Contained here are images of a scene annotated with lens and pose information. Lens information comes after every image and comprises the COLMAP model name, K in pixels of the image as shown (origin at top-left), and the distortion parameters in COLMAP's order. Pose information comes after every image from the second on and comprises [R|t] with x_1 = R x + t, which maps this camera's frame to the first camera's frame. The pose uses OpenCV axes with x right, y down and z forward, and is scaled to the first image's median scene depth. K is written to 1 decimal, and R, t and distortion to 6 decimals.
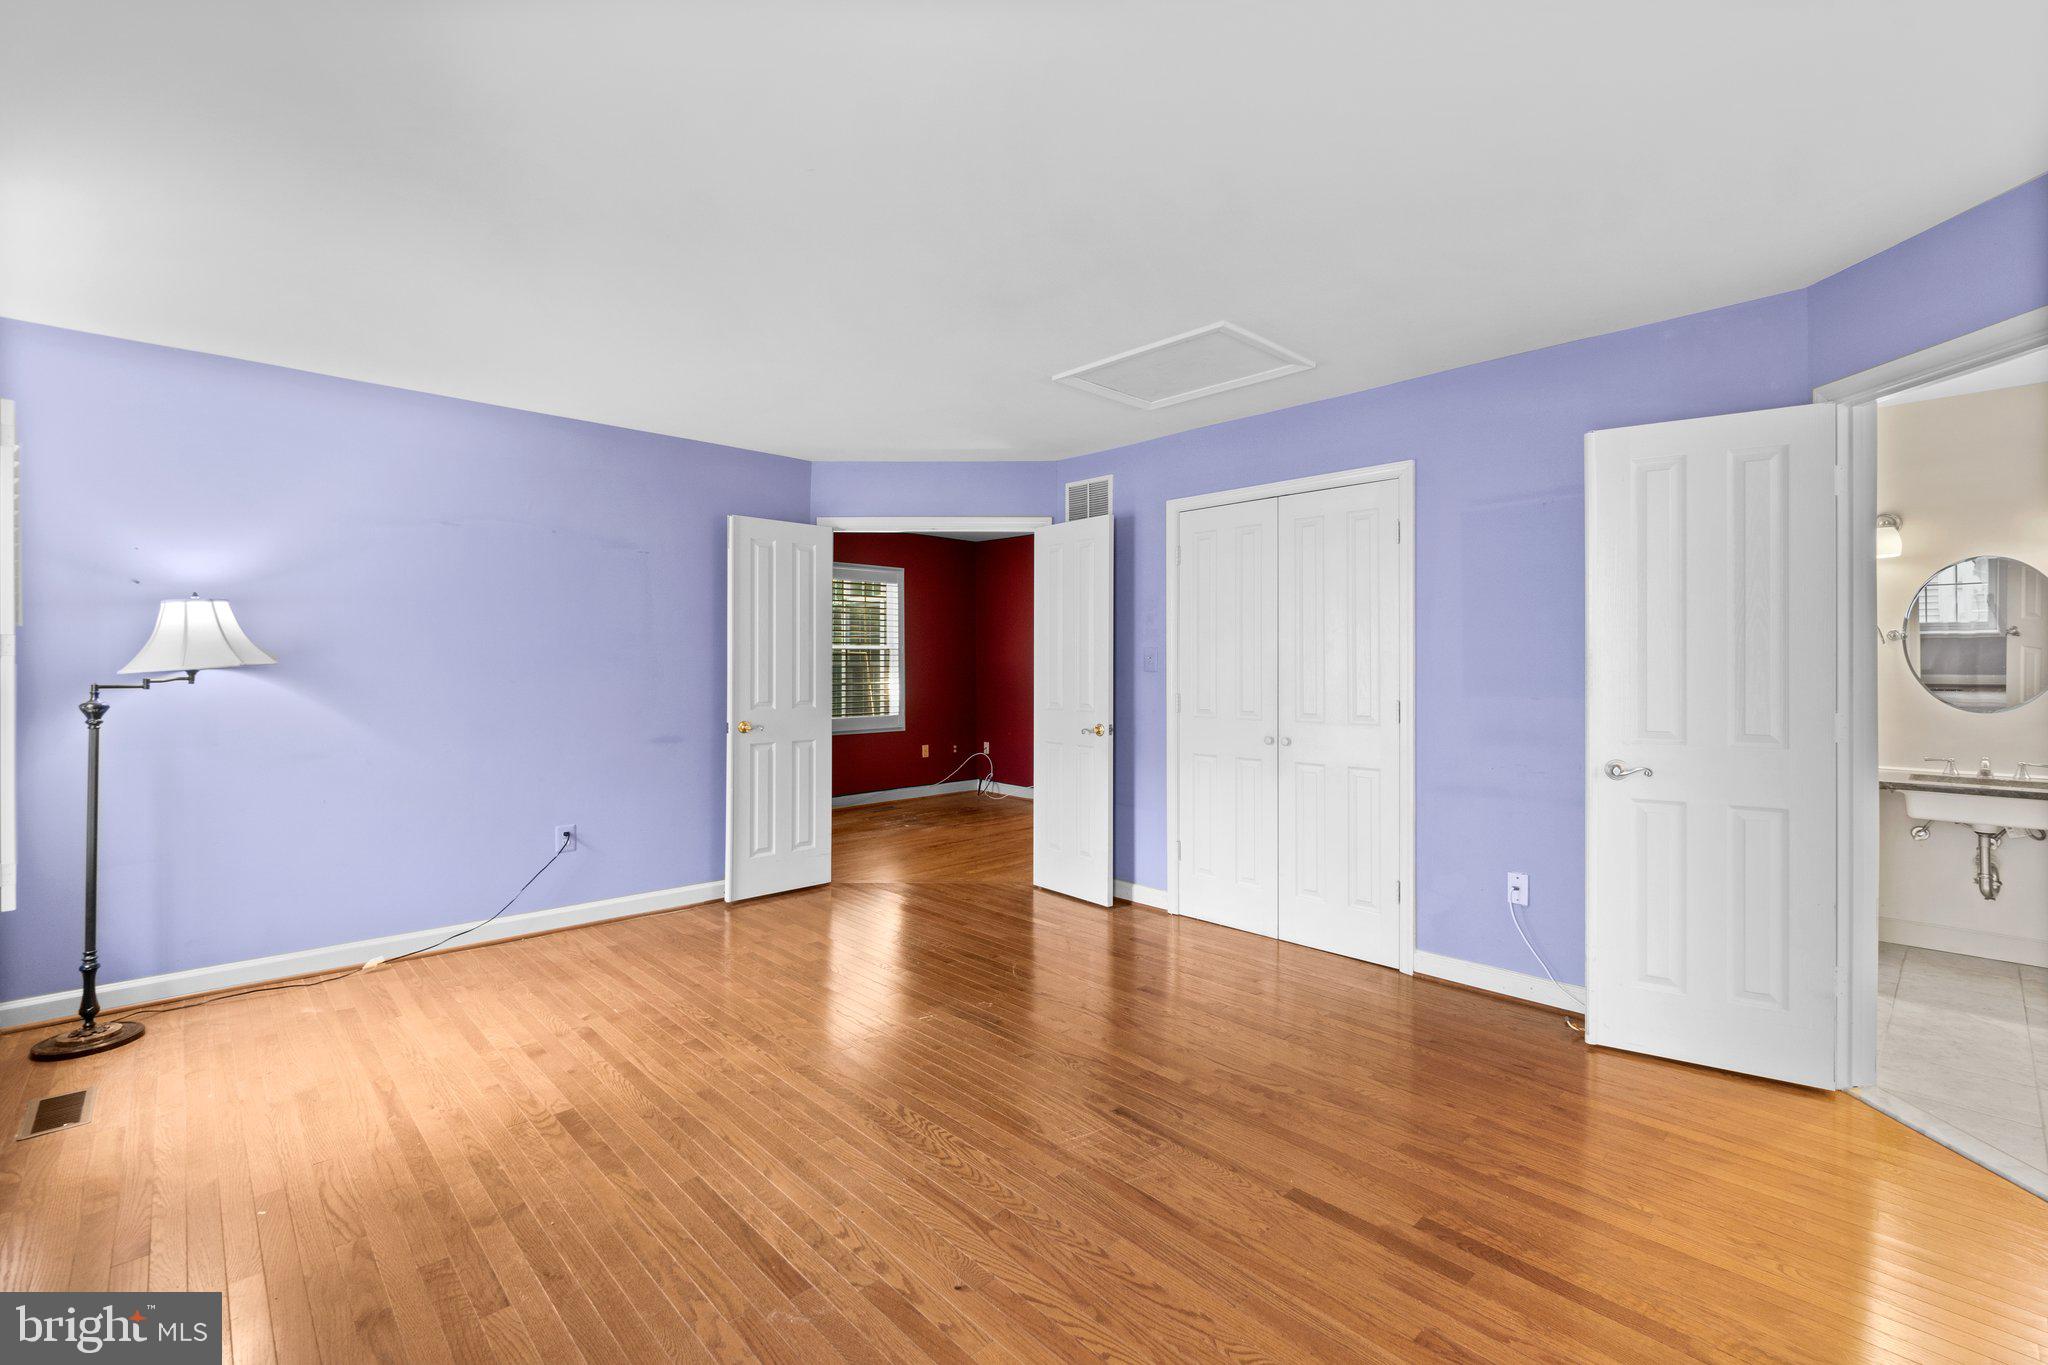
lens RADIAL K [[884.6, 0, 1013.8], [0, 884.6, 670.2], [0, 0, 1]] dist [-0.004990, 0.000366]
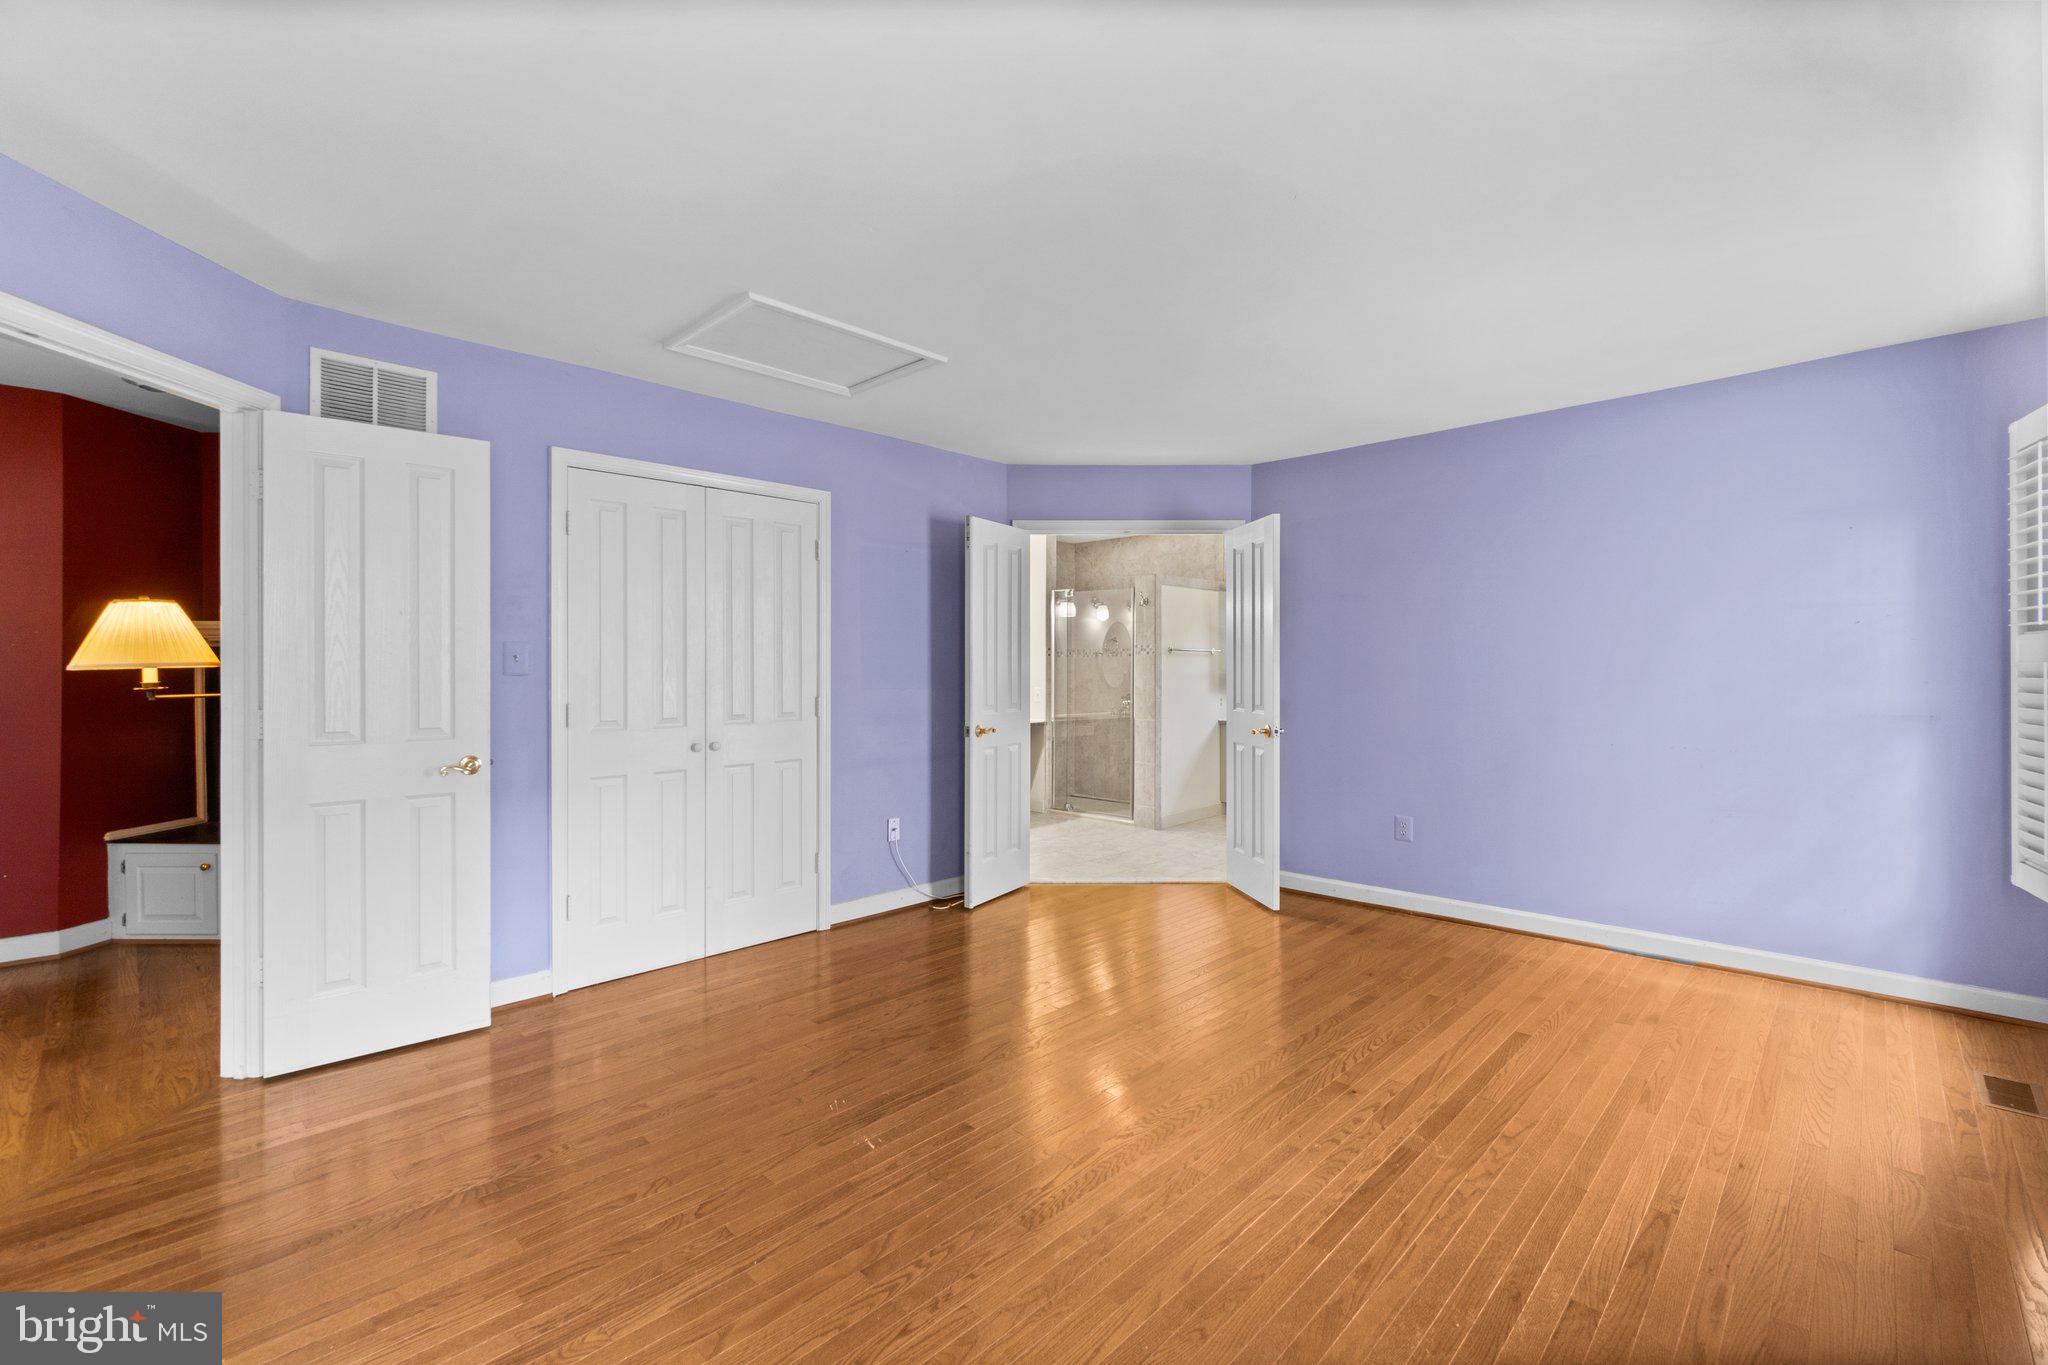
lens RADIAL K [[884.6, 0, 1015.7], [0, 884.6, 674.1], [0, 0, 1]] dist [-0.004990, 0.000366]
pose [[-0.043315, -0.010131, 0.999010, -0.788929], [0.006339, 0.999926, 0.010415, -0.006153], [-0.999041, 0.006783, -0.043248, 0.854404]]
